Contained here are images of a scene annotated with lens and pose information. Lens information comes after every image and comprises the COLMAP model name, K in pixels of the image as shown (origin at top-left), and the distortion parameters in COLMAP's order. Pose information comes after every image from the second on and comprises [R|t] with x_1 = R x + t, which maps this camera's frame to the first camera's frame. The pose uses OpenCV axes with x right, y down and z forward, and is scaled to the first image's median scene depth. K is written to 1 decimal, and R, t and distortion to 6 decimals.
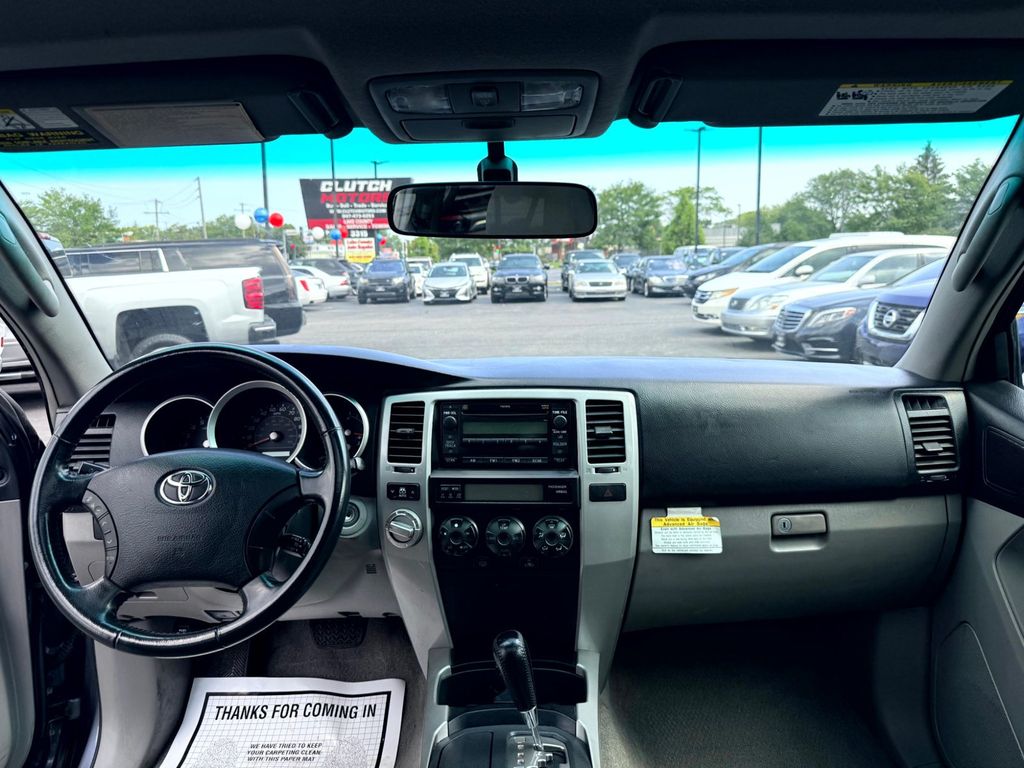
lens RADIAL K [[724.3, 0, 510.4], [0, 724.3, 377.2], [0, 0, 1]] dist [0.089669, -0.129476]
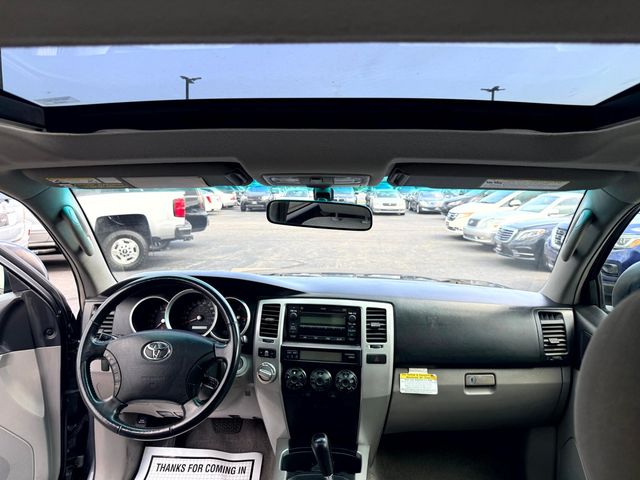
lens RADIAL K [[450.5, 0, 321.8], [0, 450.5, 239.5], [0, 0, 1]] dist [0.087511, -0.125816]
pose [[0.999018, 0.036672, -0.024867, 0.008522], [-0.037662, 0.998465, -0.040611, -0.068610], [0.023340, 0.041508, 0.998866, -0.129350]]
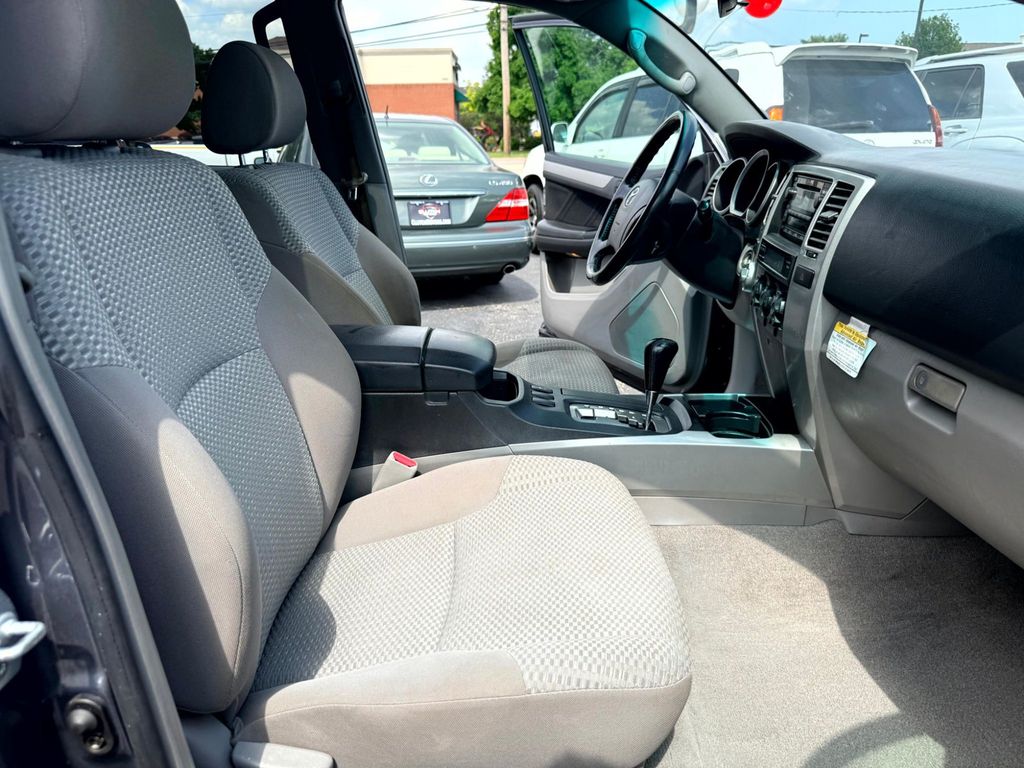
lens RADIAL K [[736.4, 0, 508.6], [0, 736.4, 385.9], [0, 0, 1]] dist [-0.004173, -0.009772]
pose [[0.009979, 0.348311, -0.937326, 0.809813], [-0.137048, 0.929004, 0.343759, 0.006632], [0.990514, 0.125028, 0.057006, 0.413797]]
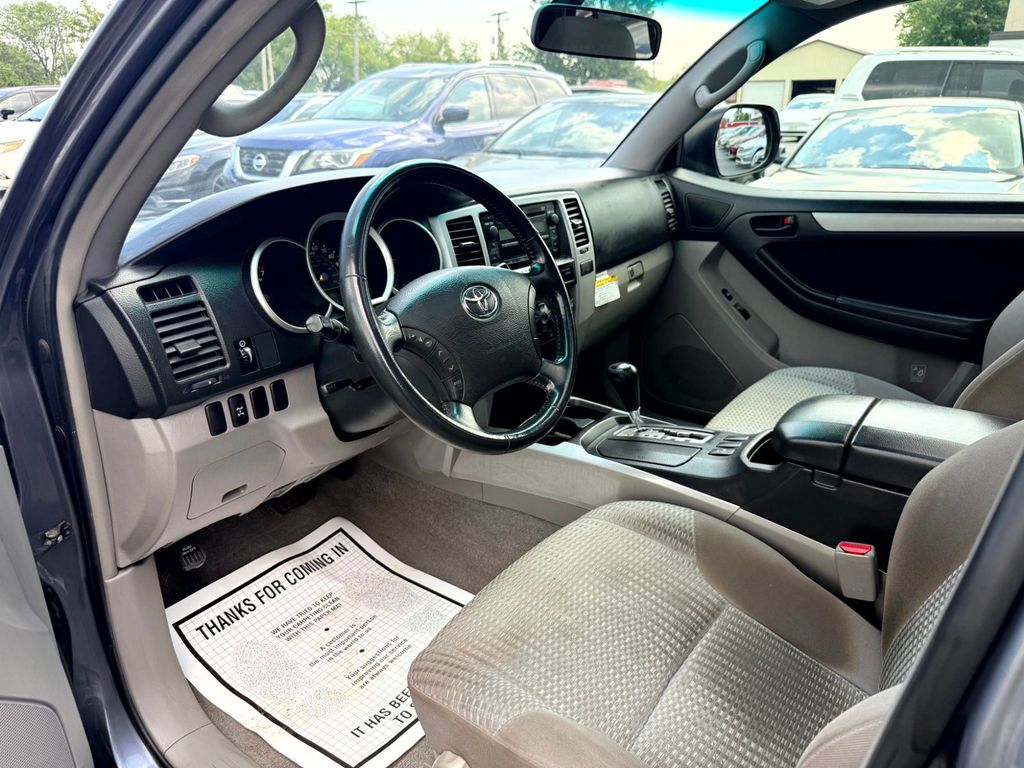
lens RADIAL K [[714.2, 0, 520.1], [0, 714.2, 400.5], [0, 0, 1]] dist [-0.003844, -0.001479]
pose [[0.570939, -0.302301, 0.763311, -0.750548], [0.121308, 0.950599, 0.285738, -0.000419], [-0.811981, -0.070544, 0.579405, 0.229560]]
